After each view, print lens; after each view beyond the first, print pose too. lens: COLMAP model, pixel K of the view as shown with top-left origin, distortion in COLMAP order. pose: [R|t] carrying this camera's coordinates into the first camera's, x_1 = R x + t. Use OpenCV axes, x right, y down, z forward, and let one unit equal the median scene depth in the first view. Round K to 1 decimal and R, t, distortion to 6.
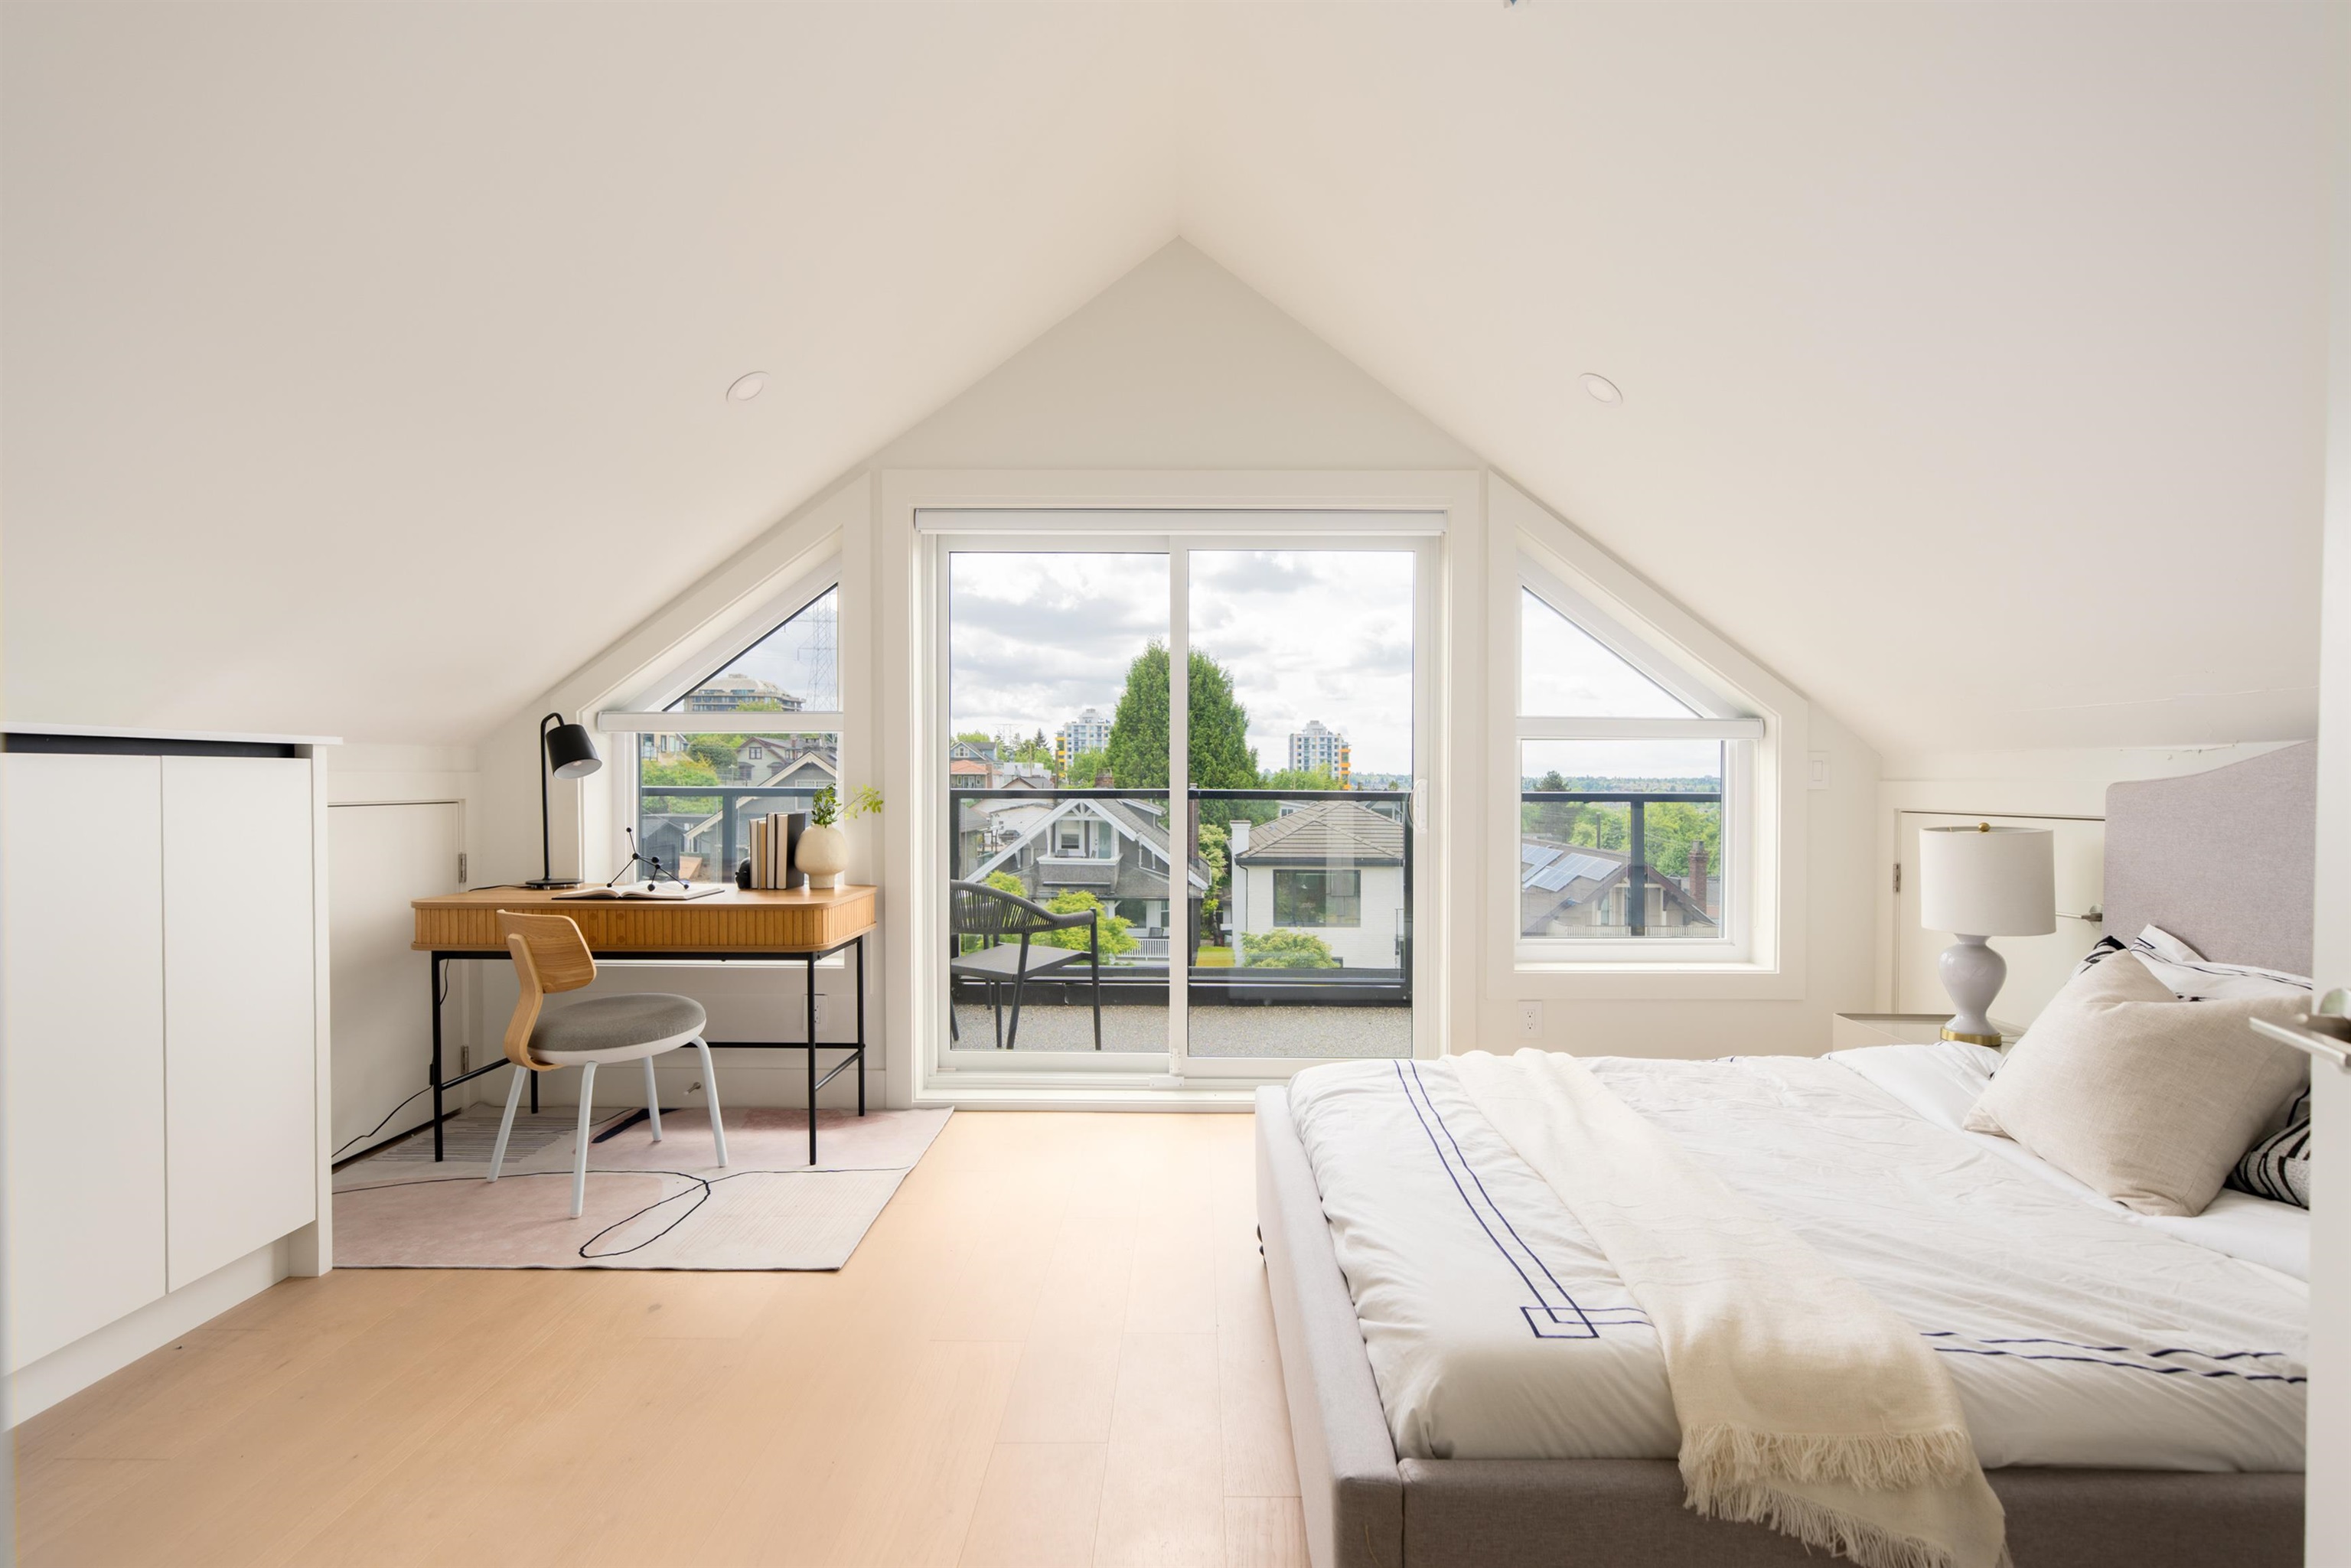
lens RADIAL K [[1097.2, 0, 1200.9], [0, 1097.2, 787.8], [0, 0, 1]] dist [-0.000253, -0.000062]
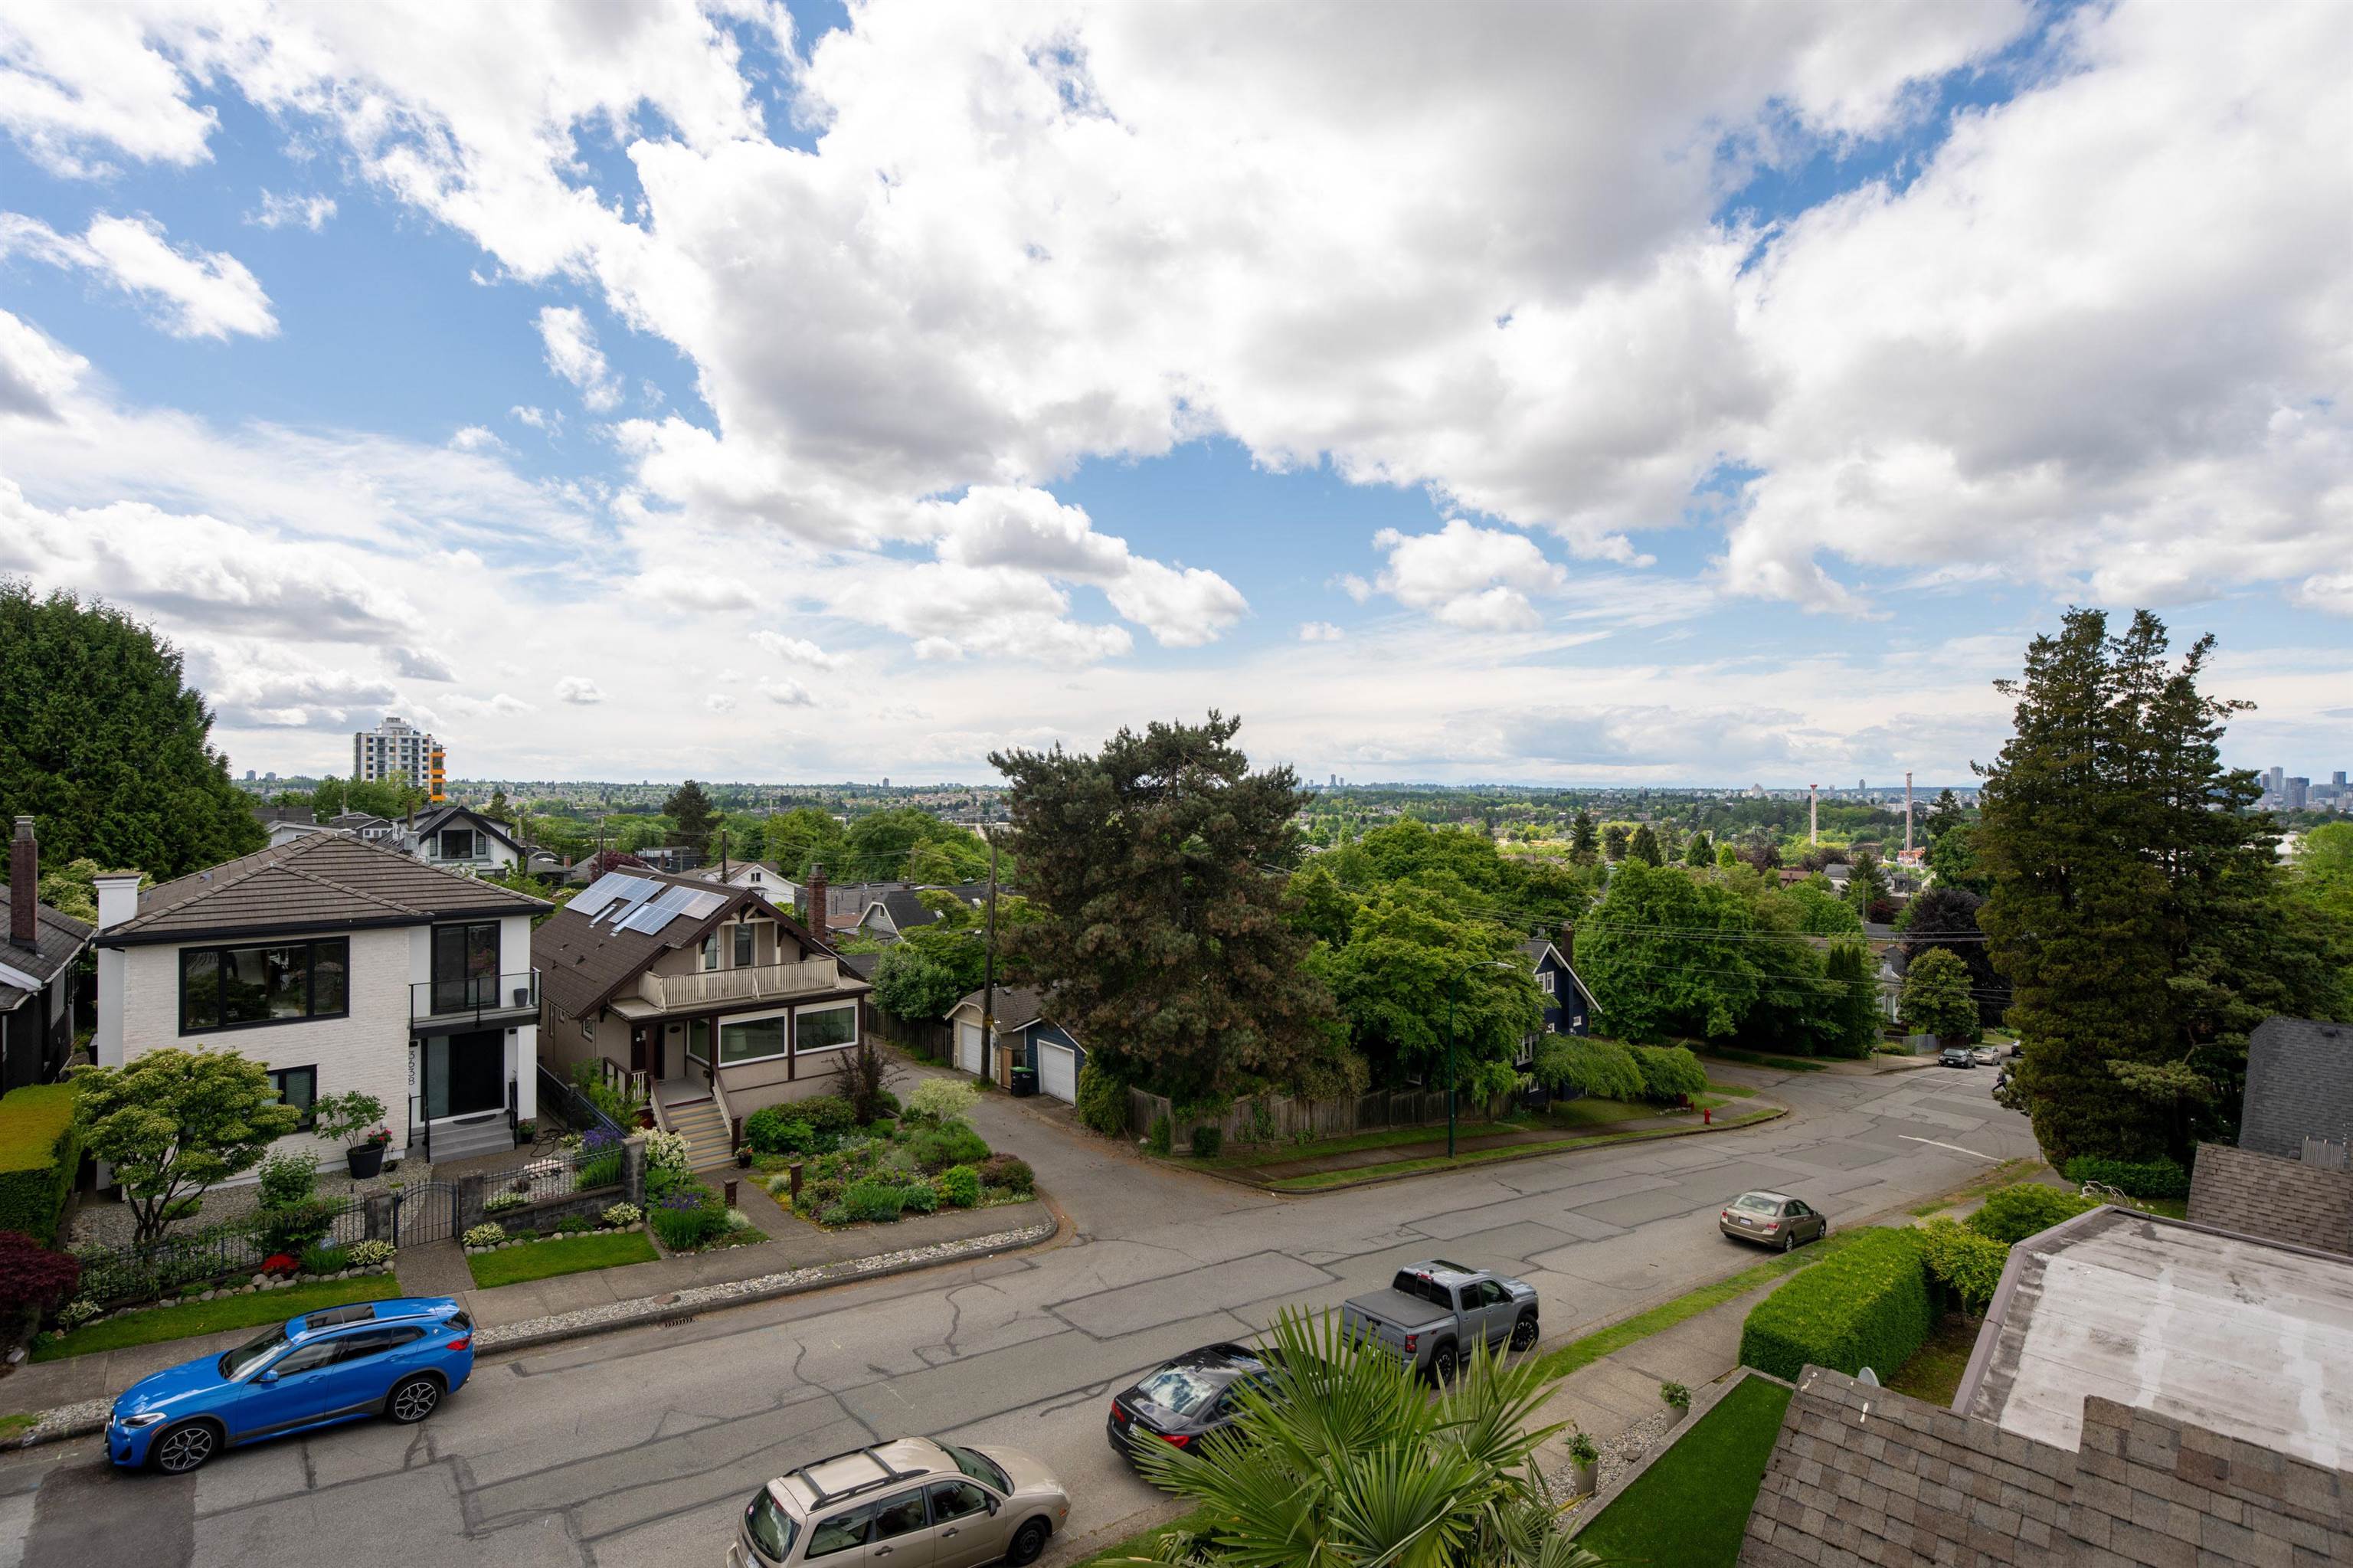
lens RADIAL K [[1063.0, 0, 1173.7], [0, 1063.0, 781.2], [0, 0, 1]] dist [0.004036, 0.000728]
pose [[0.747300, -0.001612, 0.664485, 0.087927], [0.009397, 0.999923, -0.008143, -0.014164], [-0.664420, 0.012330, 0.747257, 0.134920]]
